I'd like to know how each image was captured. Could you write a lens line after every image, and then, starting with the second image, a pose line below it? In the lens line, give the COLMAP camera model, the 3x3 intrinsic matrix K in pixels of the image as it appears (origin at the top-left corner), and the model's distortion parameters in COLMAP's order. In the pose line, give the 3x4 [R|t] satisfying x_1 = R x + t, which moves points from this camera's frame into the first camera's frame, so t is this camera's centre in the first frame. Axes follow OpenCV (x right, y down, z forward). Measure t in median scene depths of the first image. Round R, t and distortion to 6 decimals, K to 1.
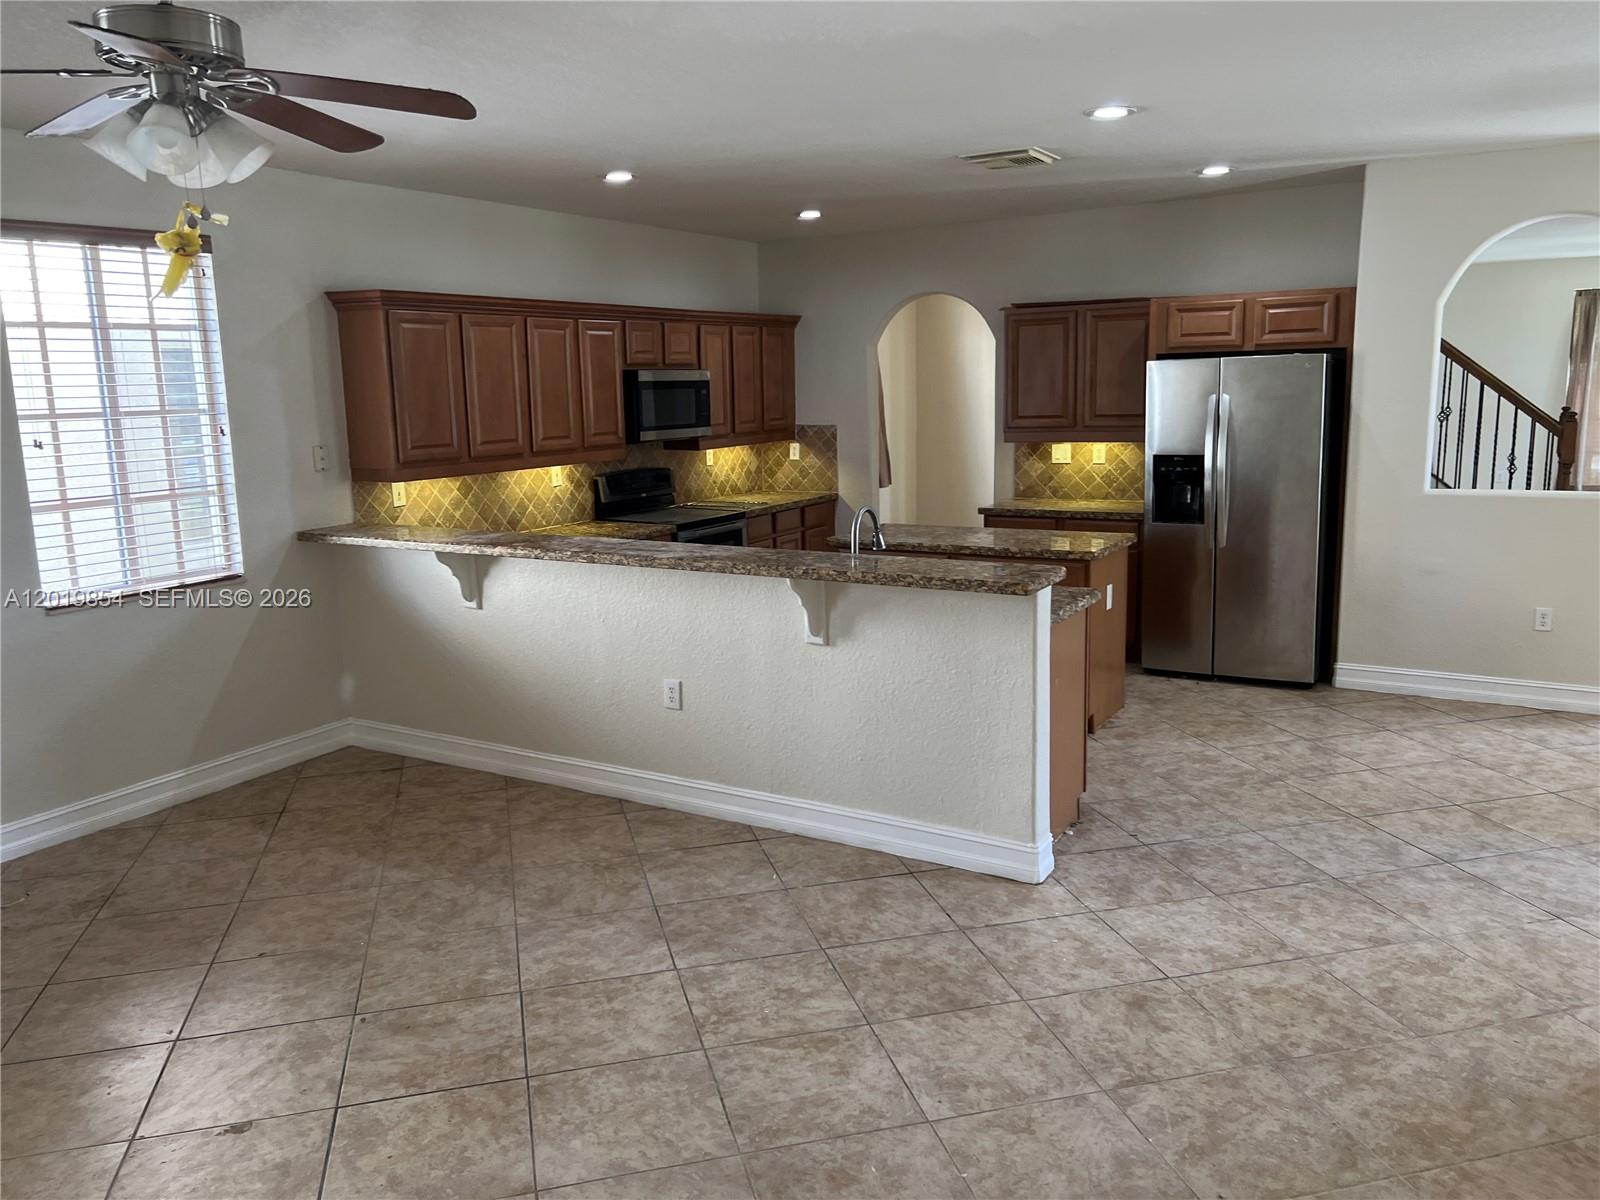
lens RADIAL K [[1199.3, 0, 787.0], [0, 1199.3, 613.1], [0, 0, 1]] dist [0.037590, -0.048326]
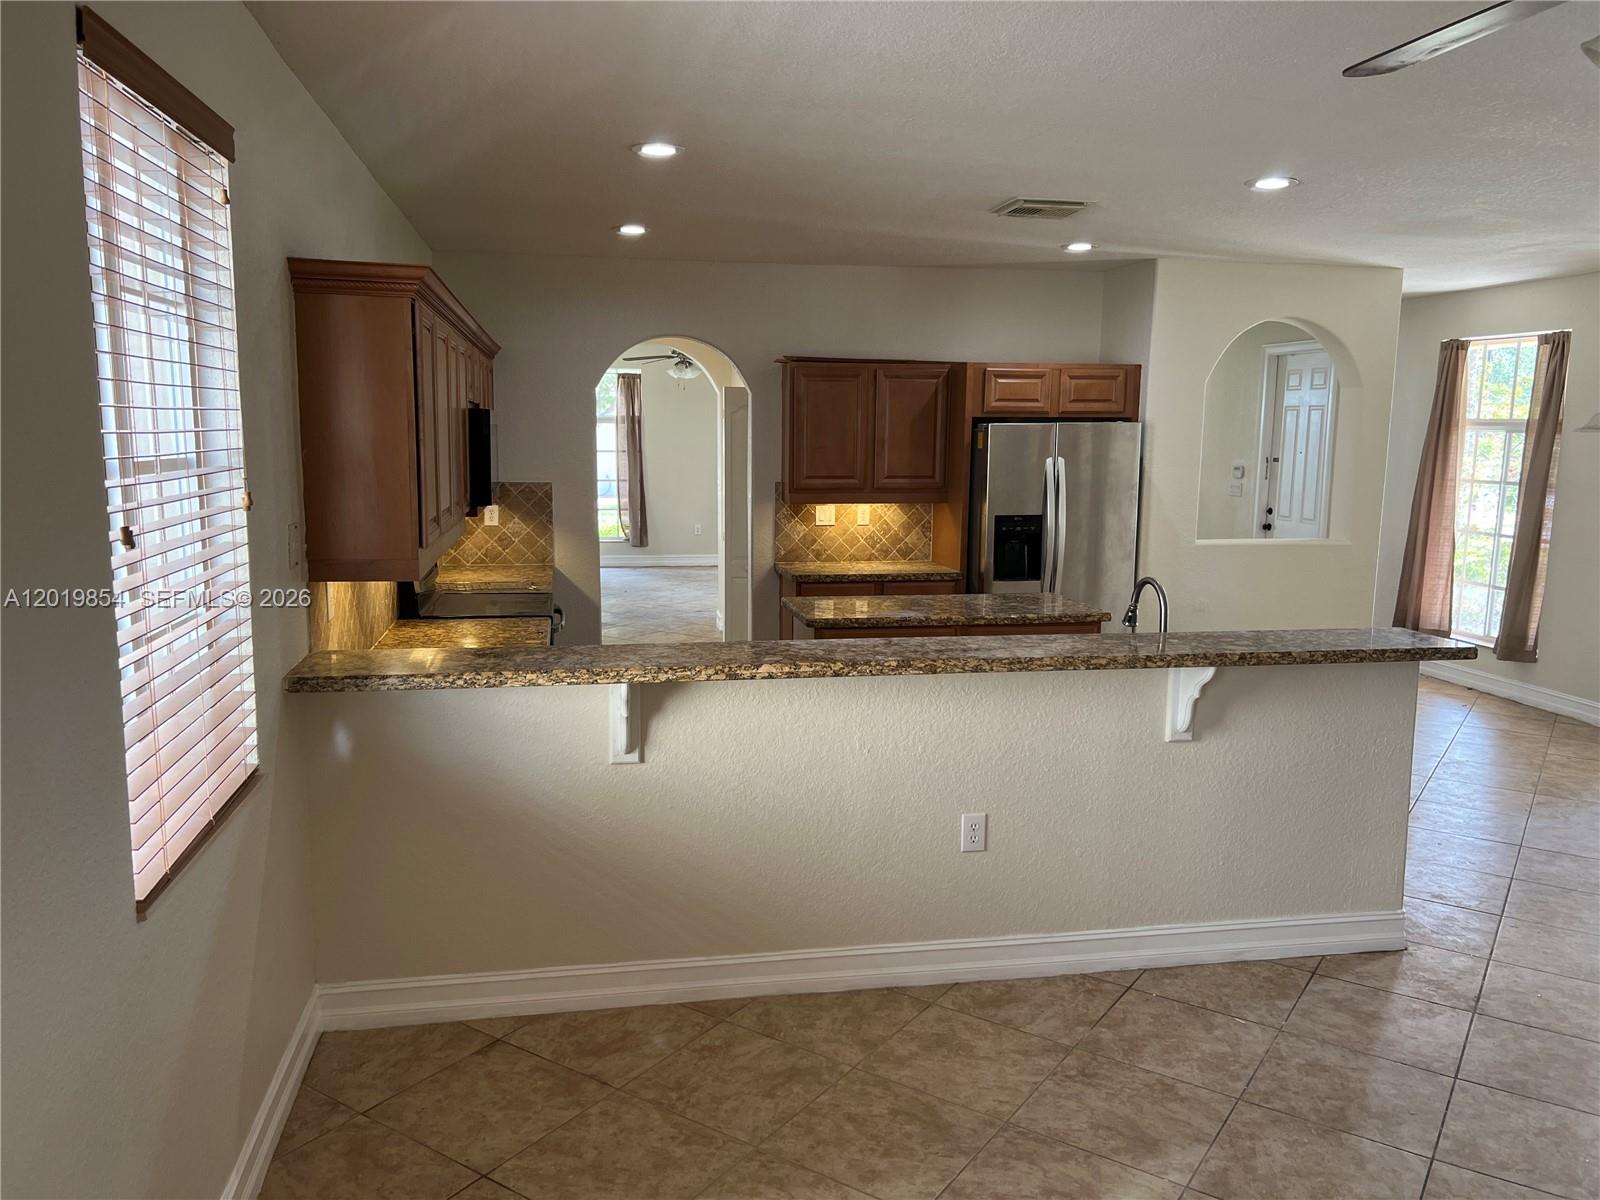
lens RADIAL K [[1214.4, 0, 798.4], [0, 1214.4, 605.2], [0, 0, 1]] dist [0.011988, -0.012515]
pose [[0.743686, -0.063898, 0.665469, -0.615804], [0.099426, 0.994923, -0.015580, -0.068763], [-0.661095, 0.077751, 0.746263, 0.424733]]
